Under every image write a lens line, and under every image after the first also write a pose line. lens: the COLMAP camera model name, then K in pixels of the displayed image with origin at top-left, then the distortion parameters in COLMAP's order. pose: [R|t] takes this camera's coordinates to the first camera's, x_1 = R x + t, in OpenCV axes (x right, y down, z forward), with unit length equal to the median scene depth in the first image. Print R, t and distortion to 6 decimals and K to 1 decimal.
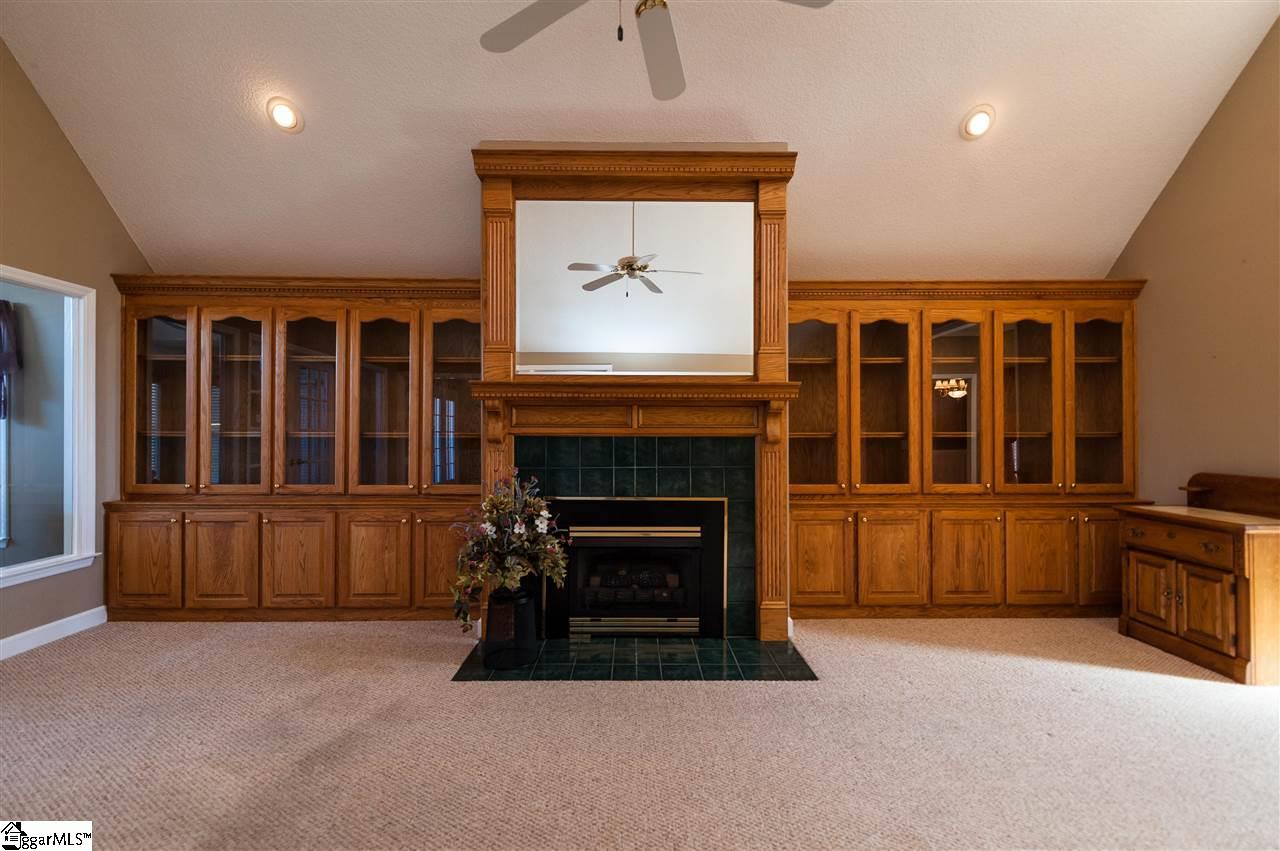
lens RADIAL K [[588.1, 0, 640.0], [0, 588.1, 425.5], [0, 0, 1]] dist [-0.001167, -0.000194]
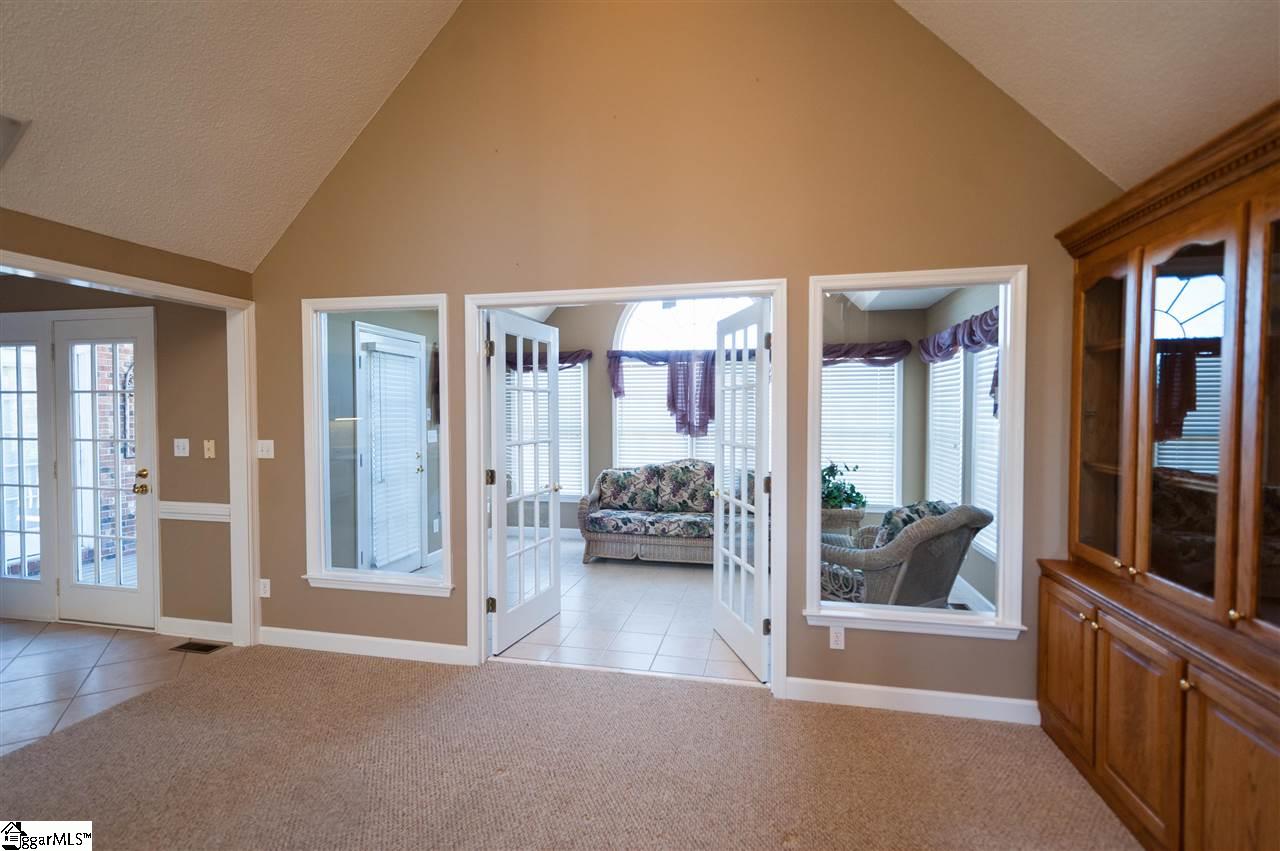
lens RADIAL K [[588.1, 0, 640.0], [0, 588.1, 425.5], [0, 0, 1]] dist [-0.001167, -0.000194]
pose [[-0.228434, 0.019440, -0.973365, -0.104888], [0.008966, 0.999800, 0.017863, -0.048630], [0.973518, -0.004647, -0.228563, 0.684665]]
